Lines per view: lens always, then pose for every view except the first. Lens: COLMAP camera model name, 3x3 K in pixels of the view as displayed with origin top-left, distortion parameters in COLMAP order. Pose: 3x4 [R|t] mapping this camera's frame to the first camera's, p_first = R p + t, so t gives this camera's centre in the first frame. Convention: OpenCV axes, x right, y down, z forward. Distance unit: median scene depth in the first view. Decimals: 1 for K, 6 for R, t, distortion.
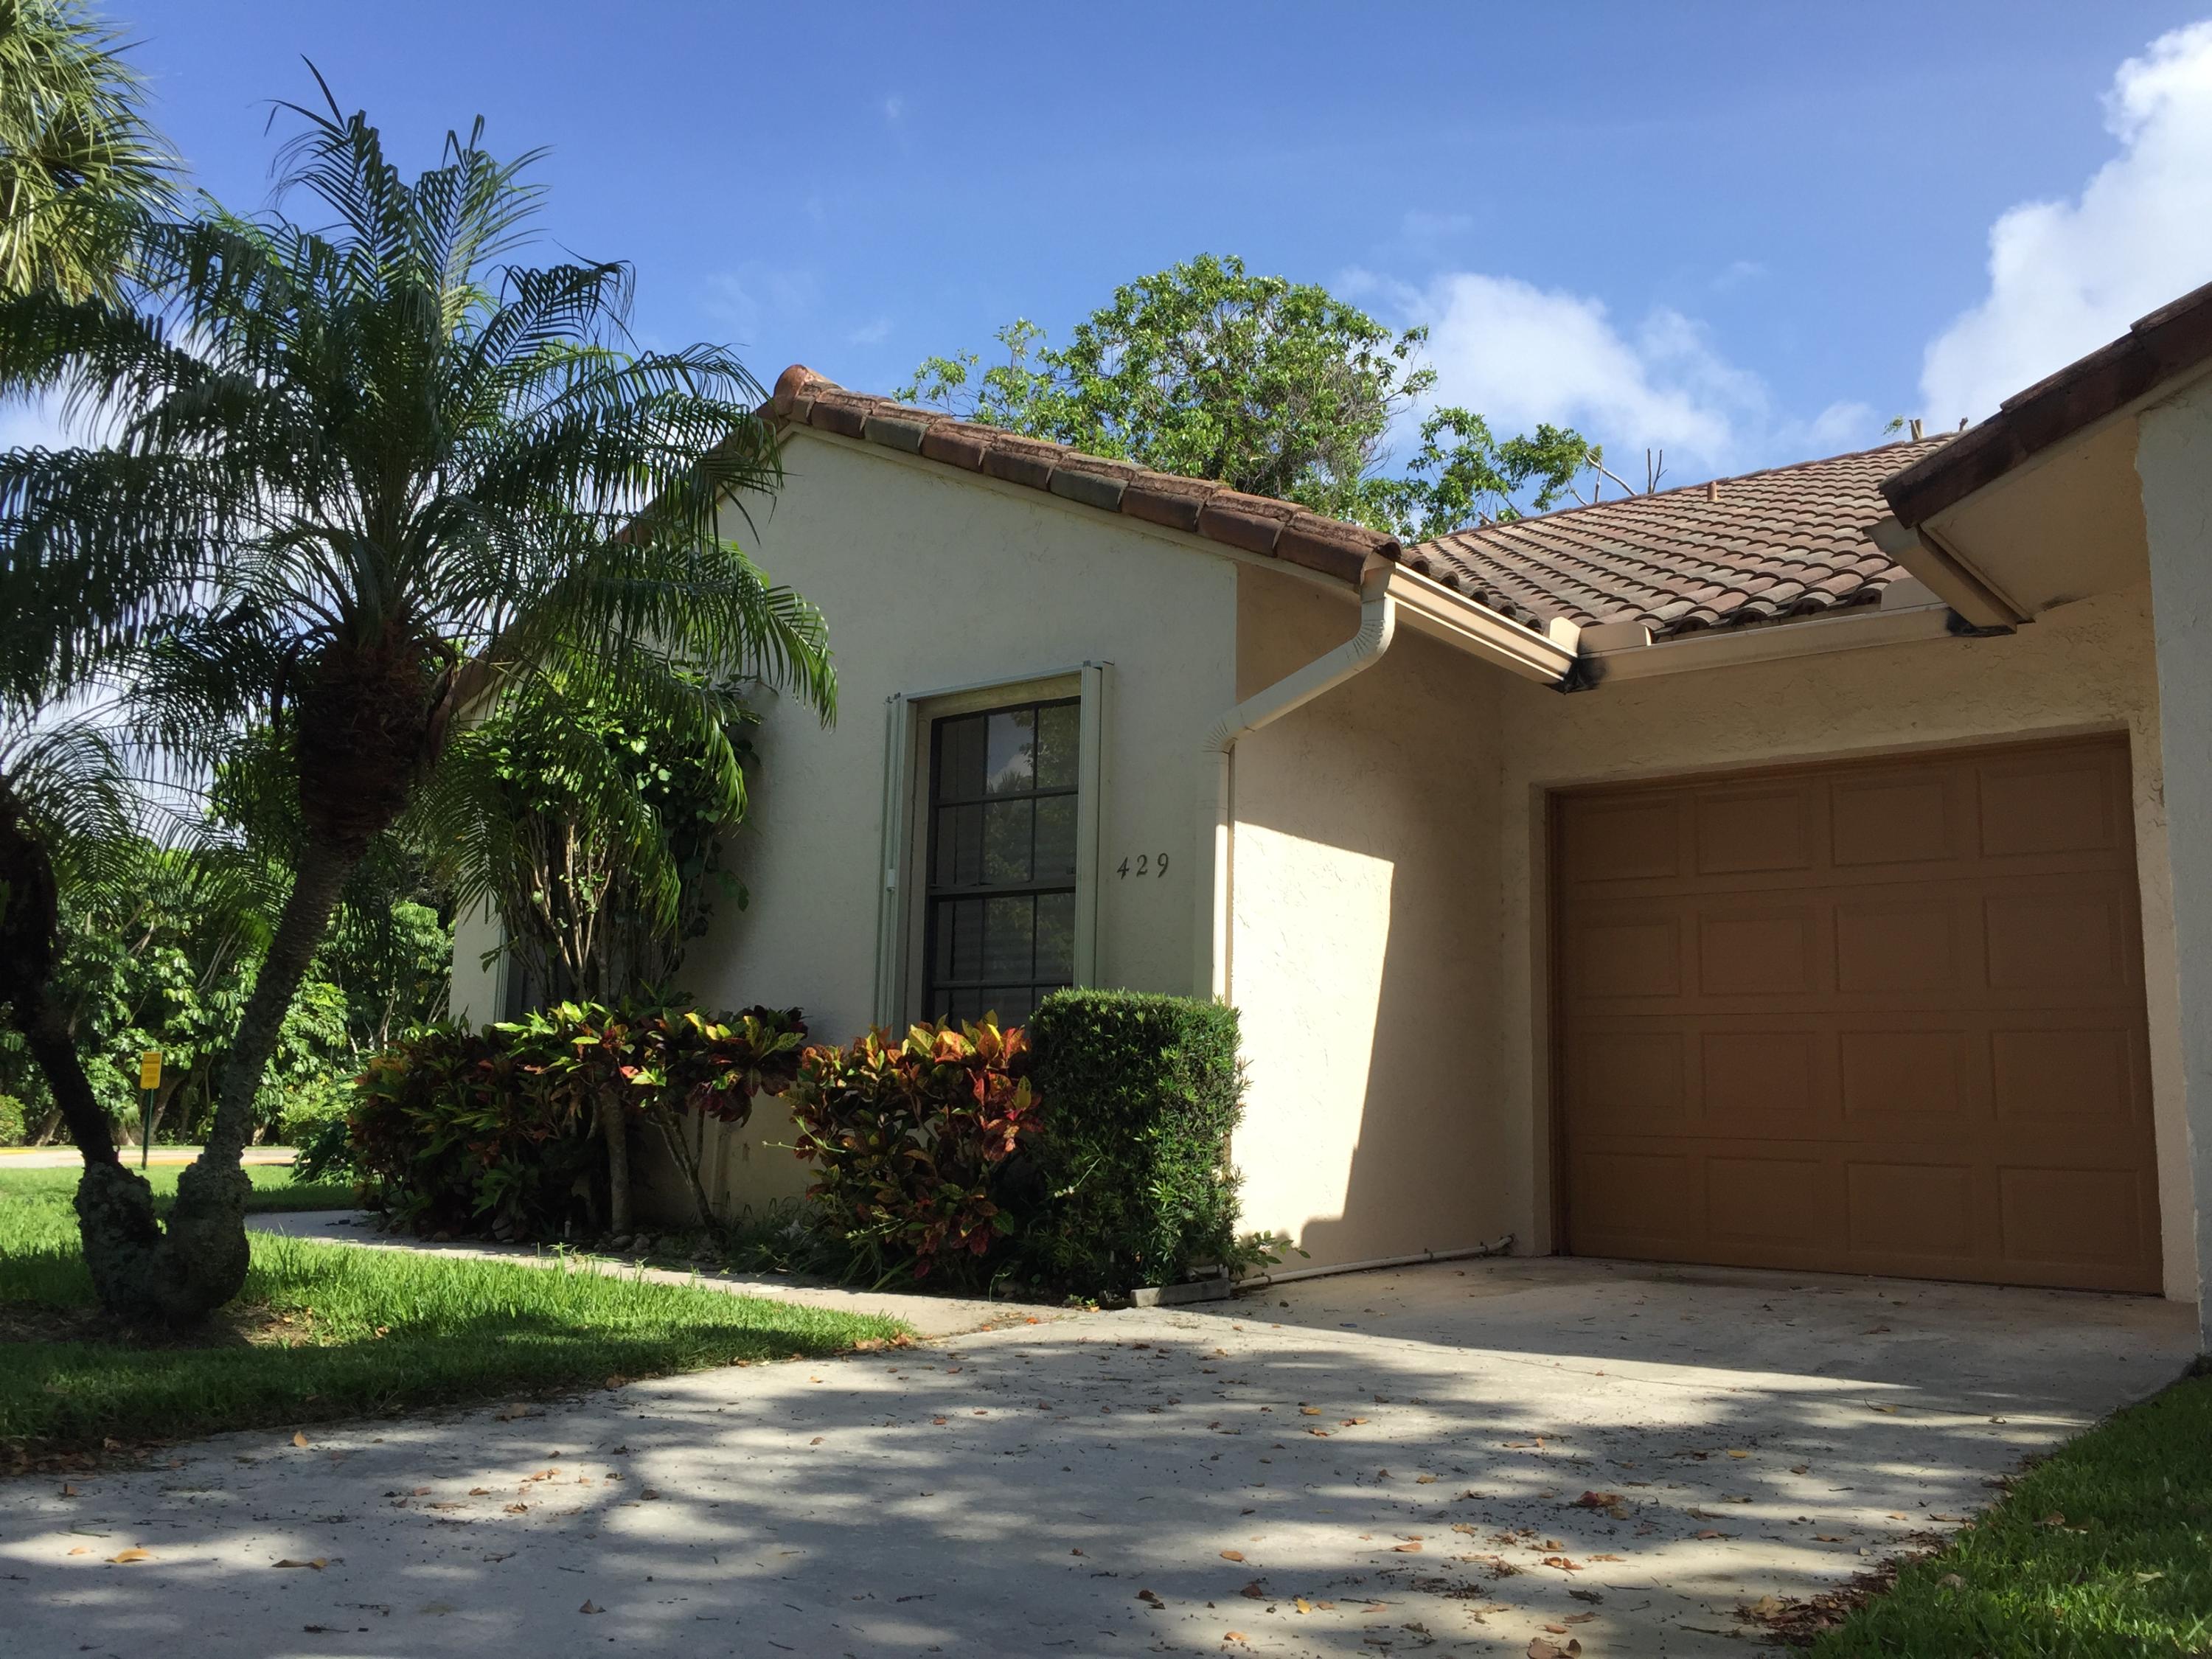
lens RADIAL K [[1892.5, 0, 1106.6], [0, 1892.5, 834.1], [0, 0, 1]] dist [0.061981, -0.044395]
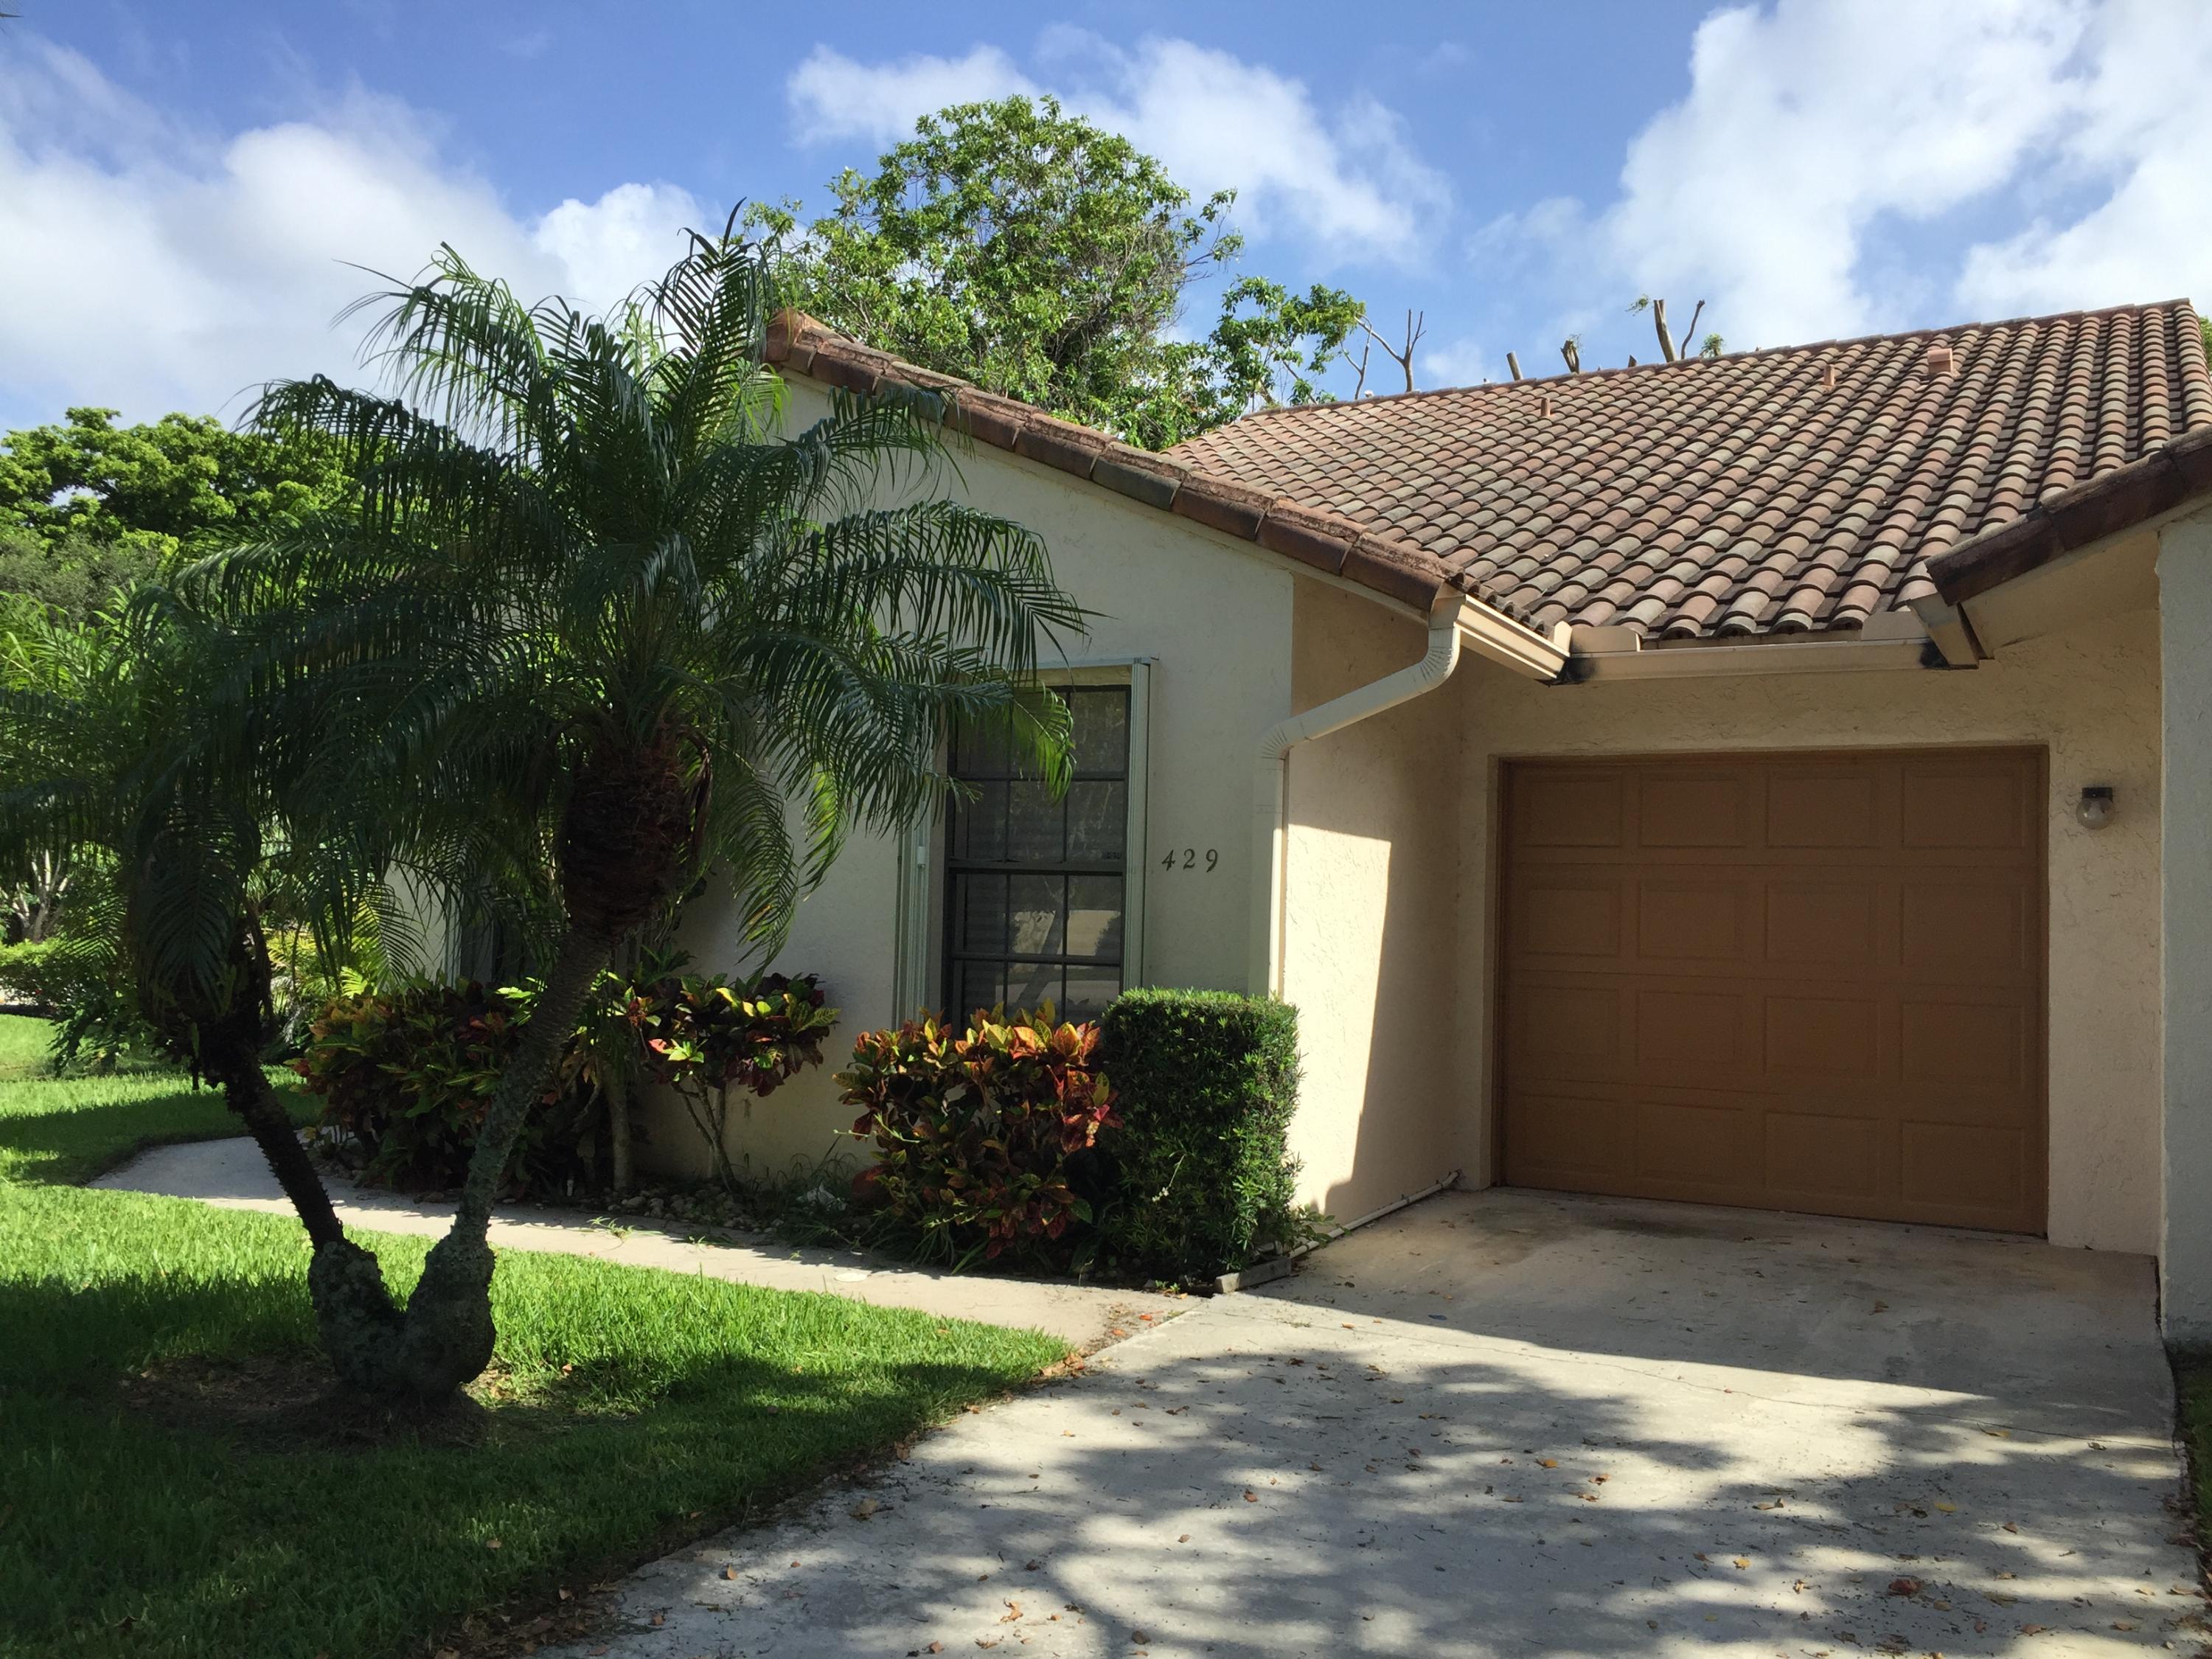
lens RADIAL K [[1892.5, 0, 1100.6], [0, 1892.5, 824.2], [0, 0, 1]] dist [0.061981, -0.044395]
pose [[0.983598, 0.010143, 0.180087, -0.222653], [-0.029642, 0.993933, 0.105920, -0.114266], [-0.177920, -0.109521, 0.977931, -0.011797]]
